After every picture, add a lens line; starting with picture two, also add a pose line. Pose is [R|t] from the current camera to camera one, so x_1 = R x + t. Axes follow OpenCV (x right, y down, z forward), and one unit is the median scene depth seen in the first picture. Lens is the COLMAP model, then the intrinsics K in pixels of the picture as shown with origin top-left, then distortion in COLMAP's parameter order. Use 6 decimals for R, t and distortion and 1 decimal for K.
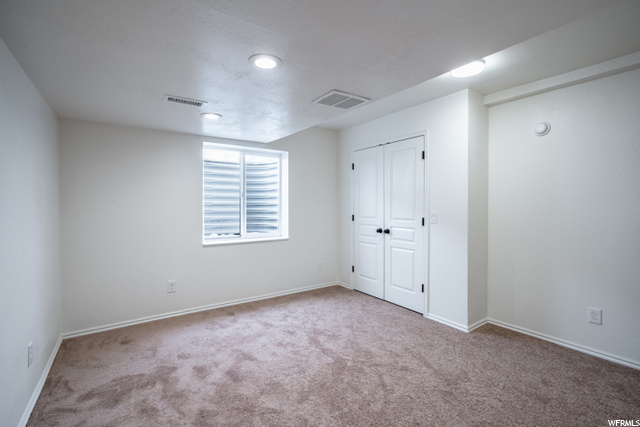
lens RADIAL K [[294.2, 0, 319.3], [0, 294.2, 207.5], [0, 0, 1]] dist [-0.010045, 0.004094]
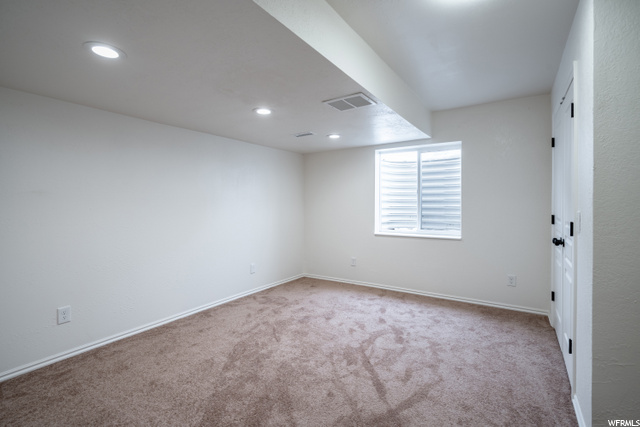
lens RADIAL K [[294.2, 0, 320.5], [0, 294.2, 209.4], [0, 0, 1]] dist [-0.010045, 0.004094]
pose [[0.371618, 0.019544, -0.928180, 0.766765], [-0.002091, 0.999793, 0.020215, -0.001237], [0.928383, -0.005571, 0.371582, 0.381108]]
